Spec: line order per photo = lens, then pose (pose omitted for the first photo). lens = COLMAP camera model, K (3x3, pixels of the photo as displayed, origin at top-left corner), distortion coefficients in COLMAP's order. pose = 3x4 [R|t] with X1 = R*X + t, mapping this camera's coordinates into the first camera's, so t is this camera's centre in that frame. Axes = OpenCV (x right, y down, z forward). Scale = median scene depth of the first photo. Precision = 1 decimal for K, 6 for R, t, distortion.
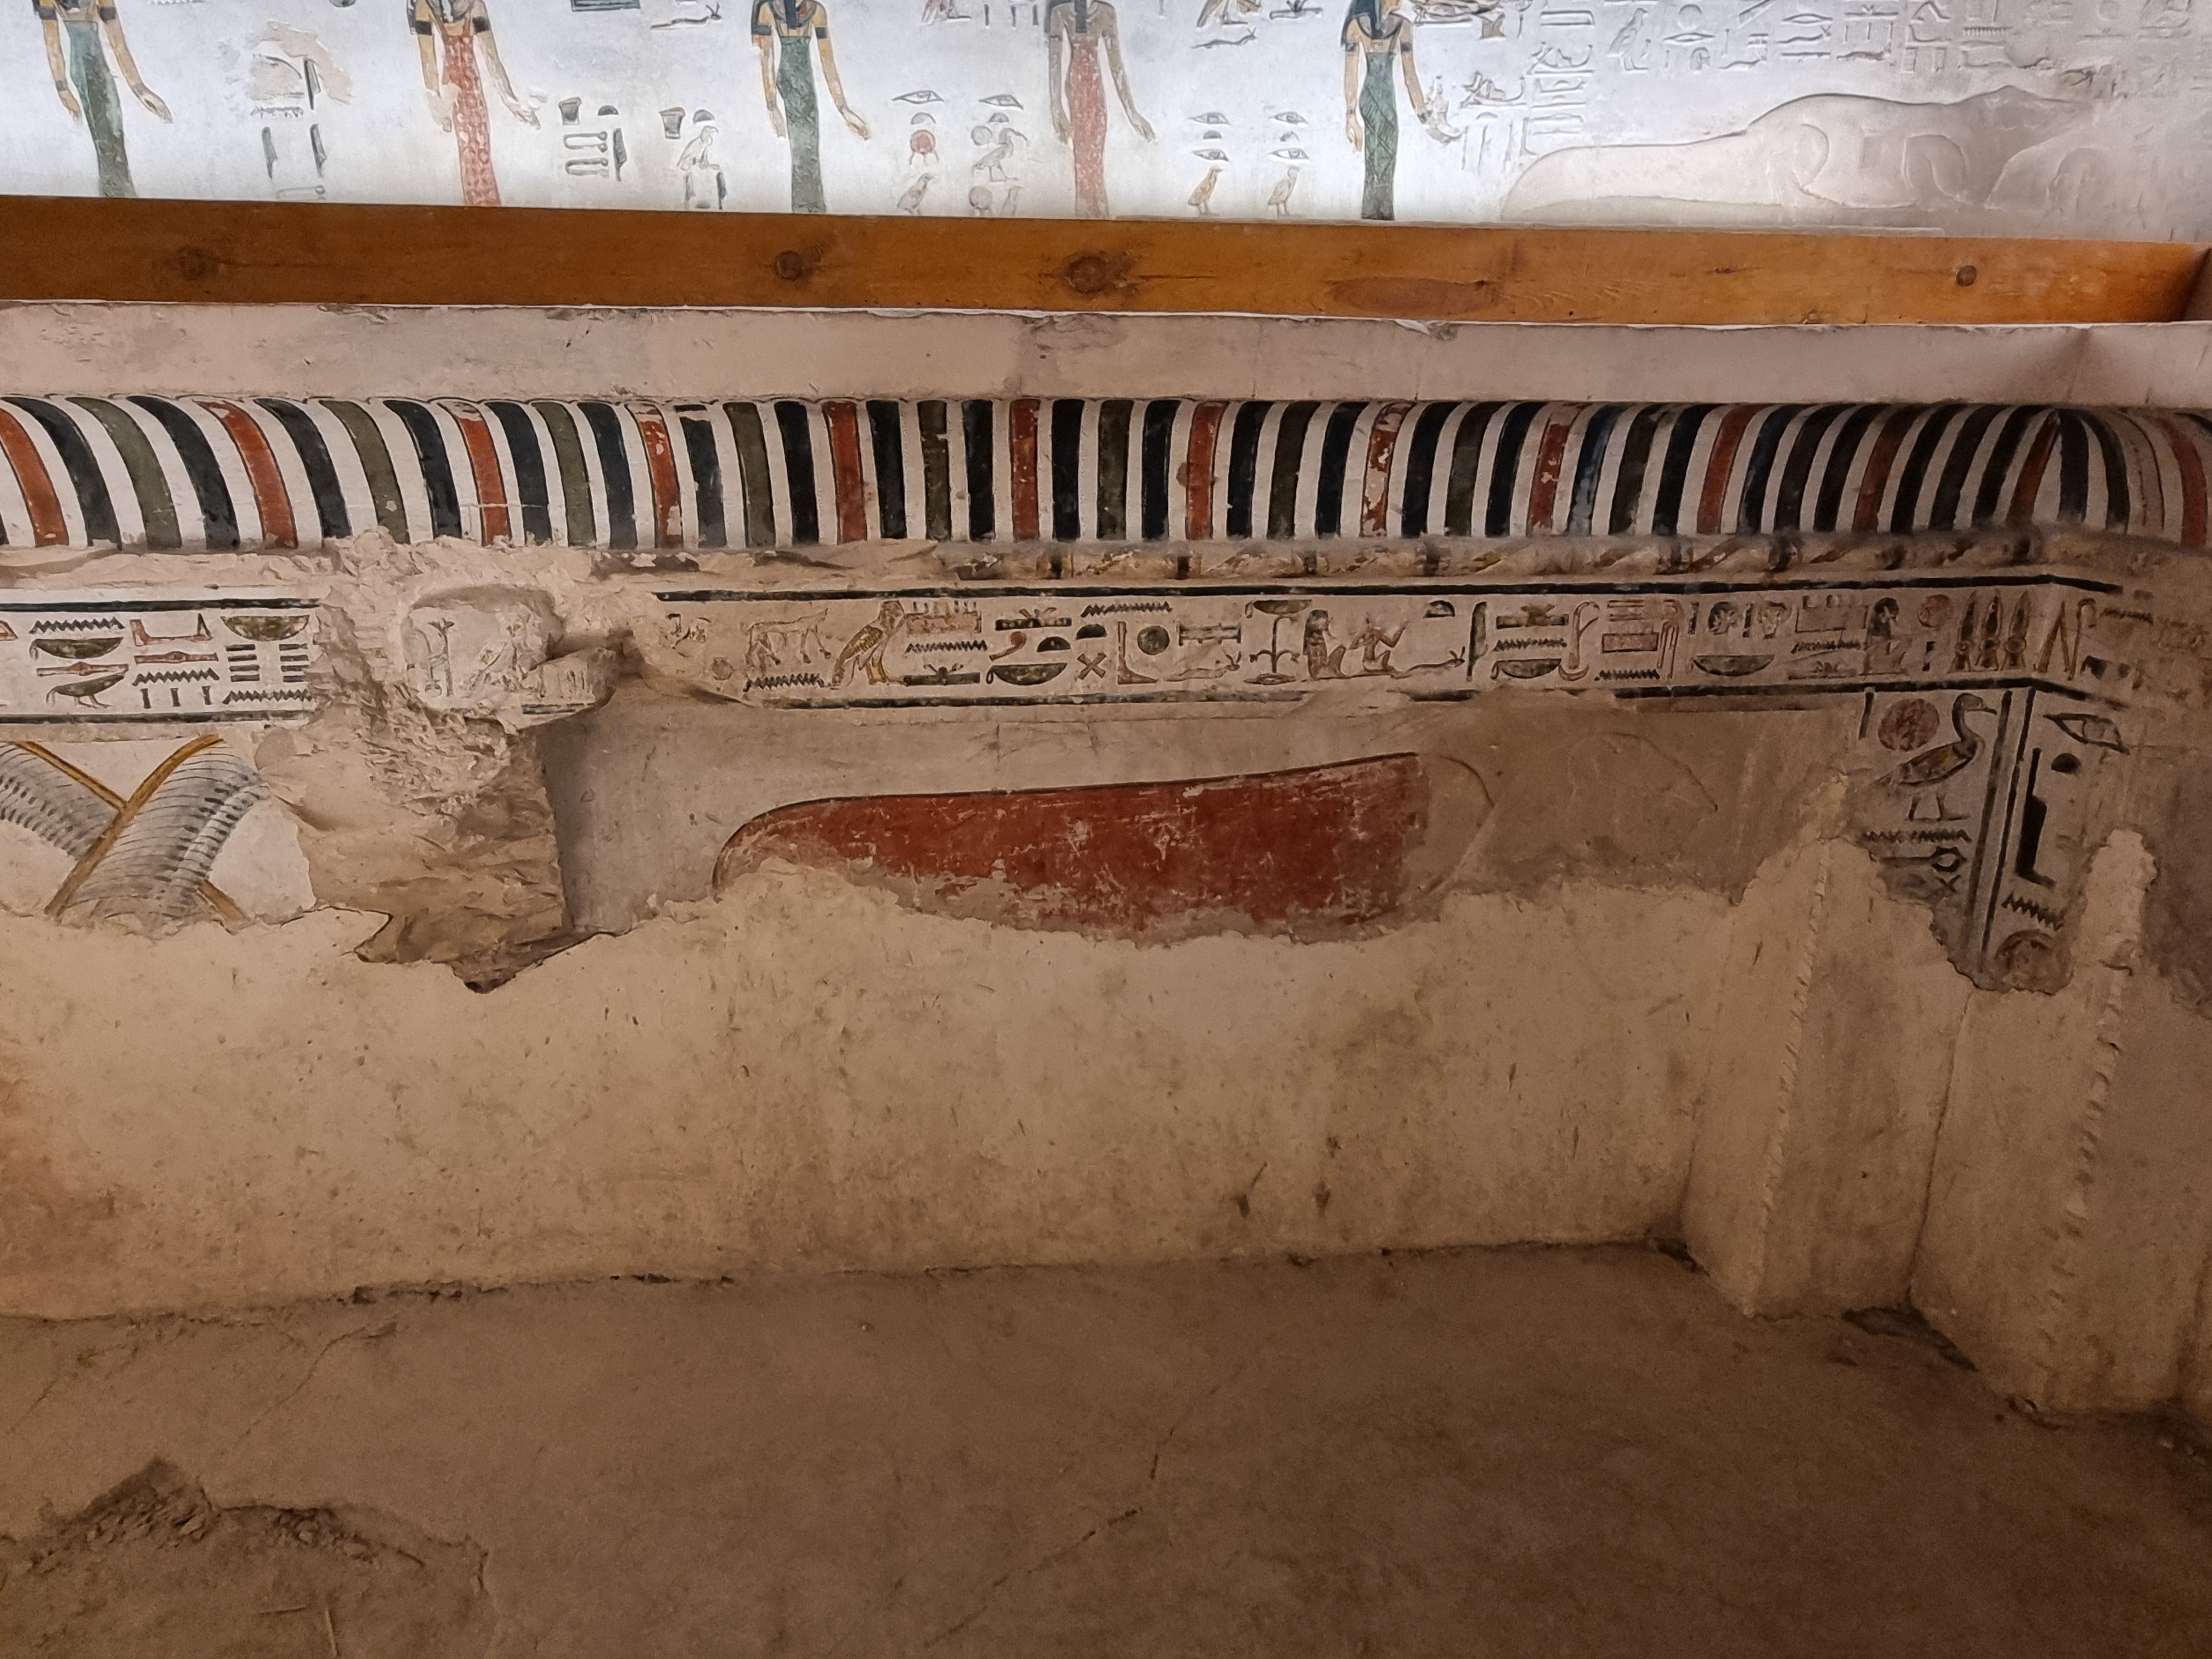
lens RADIAL K [[1447.7, 0, 1107.7], [0, 1447.7, 829.6], [0, 0, 1]] dist [0.006373, -0.000083]
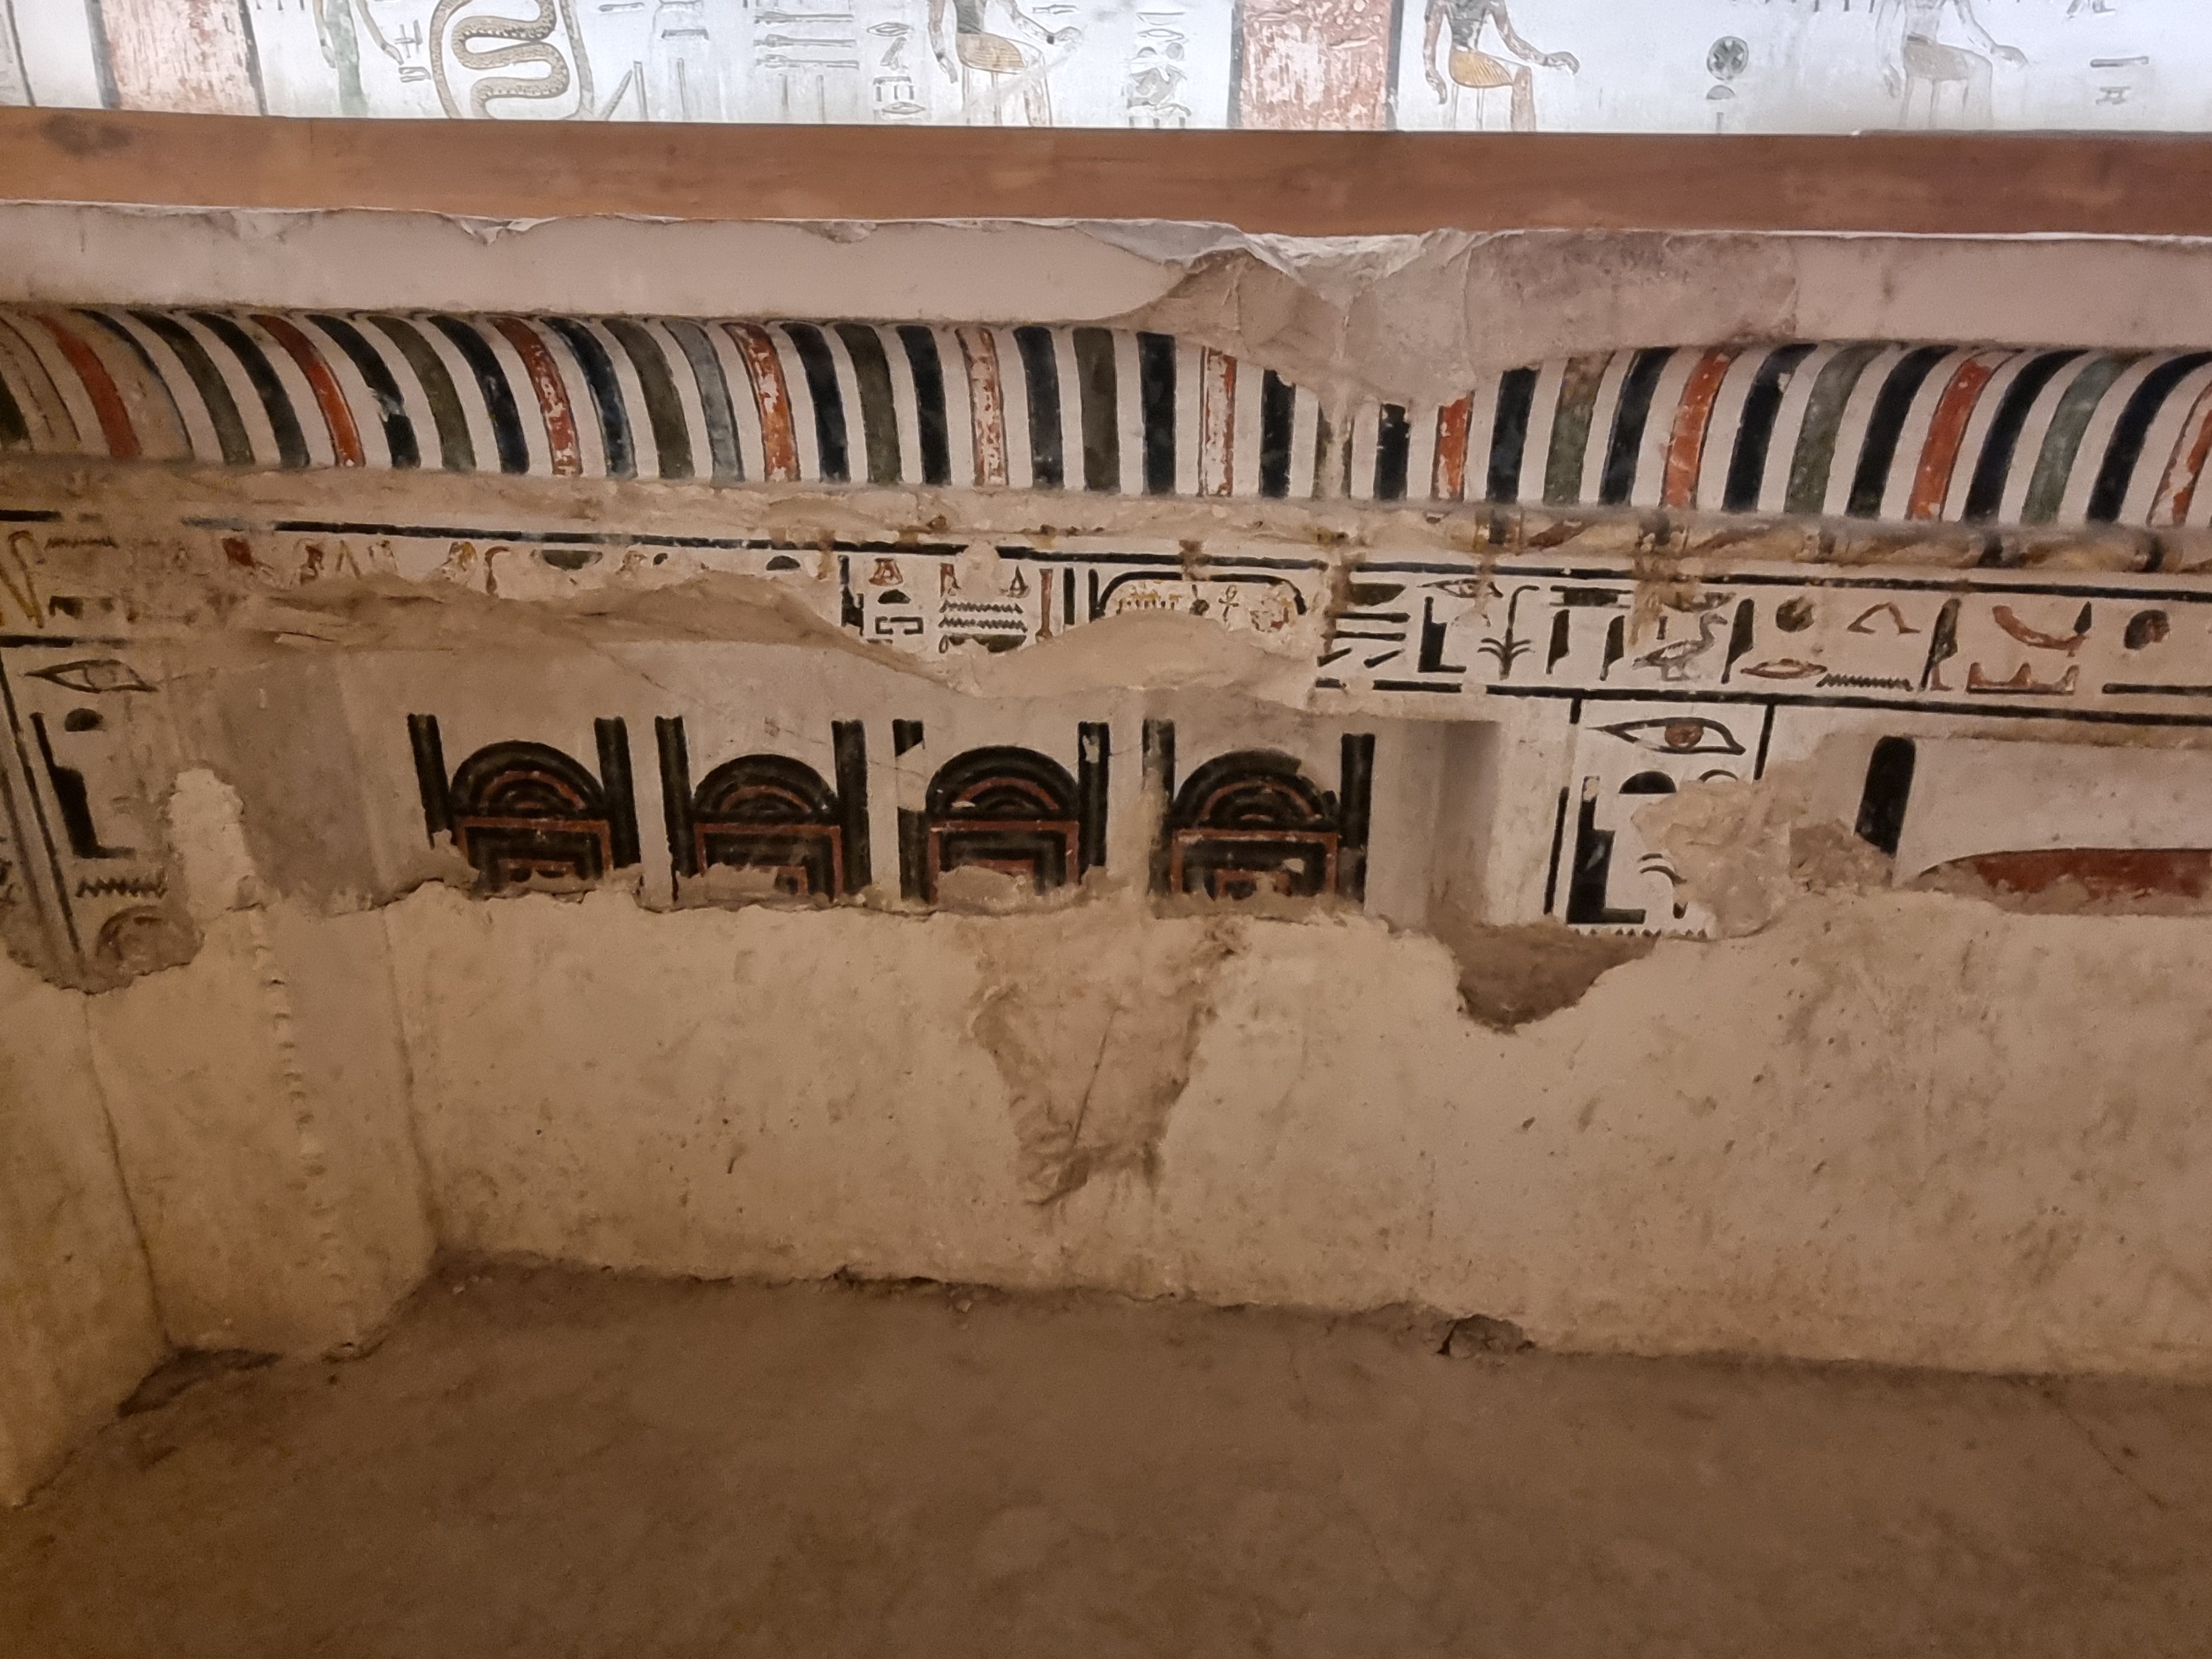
lens RADIAL K [[1447.7, 0, 1106.2], [0, 1447.7, 833.7], [0, 0, 1]] dist [0.006373, -0.000083]
pose [[0.163644, -0.348202, 0.923026, -0.065203], [0.279574, 0.913649, 0.295099, -0.067660], [-0.946076, 0.209763, 0.246861, 0.216062]]
